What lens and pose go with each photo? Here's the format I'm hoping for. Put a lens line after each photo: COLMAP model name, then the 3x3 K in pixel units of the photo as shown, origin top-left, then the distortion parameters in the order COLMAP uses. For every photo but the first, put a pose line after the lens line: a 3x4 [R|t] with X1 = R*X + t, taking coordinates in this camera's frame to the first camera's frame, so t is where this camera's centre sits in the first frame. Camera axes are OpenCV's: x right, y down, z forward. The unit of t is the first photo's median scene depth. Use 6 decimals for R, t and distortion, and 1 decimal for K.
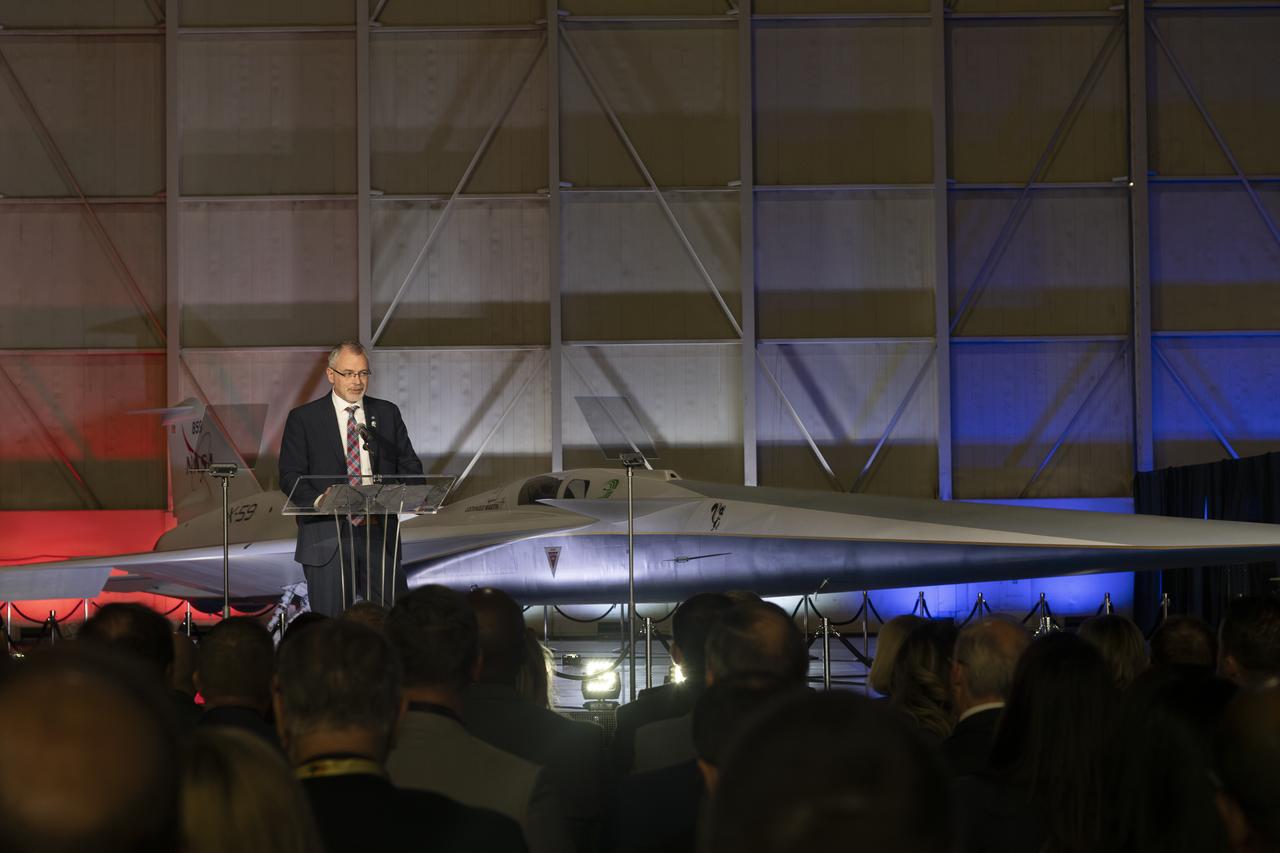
lens RADIAL K [[5598.8, 0, 640.0], [0, 5598.8, 426.5], [0, 0, 1]] dist [0.109938, 4.013771]
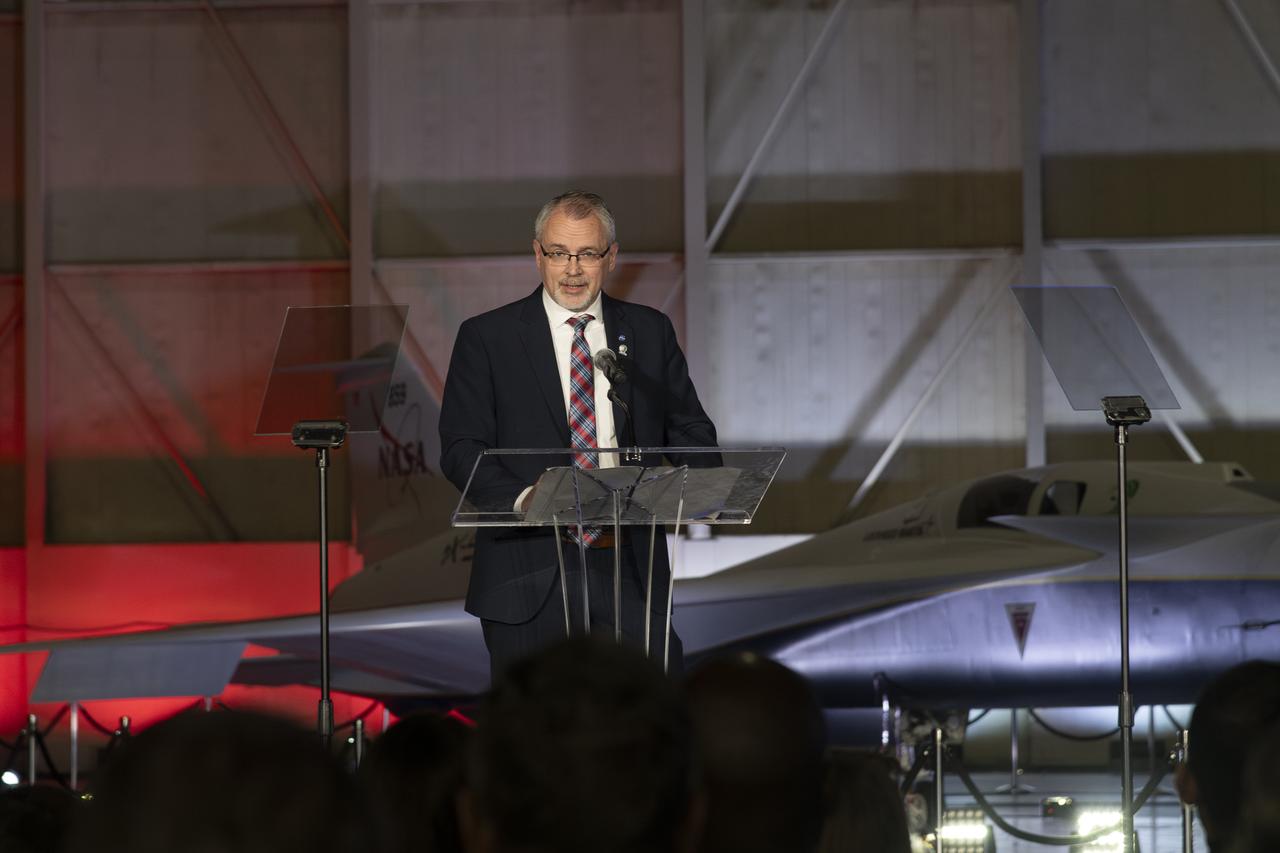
lens RADIAL K [[5598.8, 0, 640.0], [0, 5598.8, 426.5], [0, 0, 1]] dist [0.109938, 4.013771]
pose [[0.990600, -0.006848, -0.136617, 0.022985], [0.002933, 0.999580, -0.028839, 0.019850], [0.136757, 0.028167, 0.990204, 0.444590]]
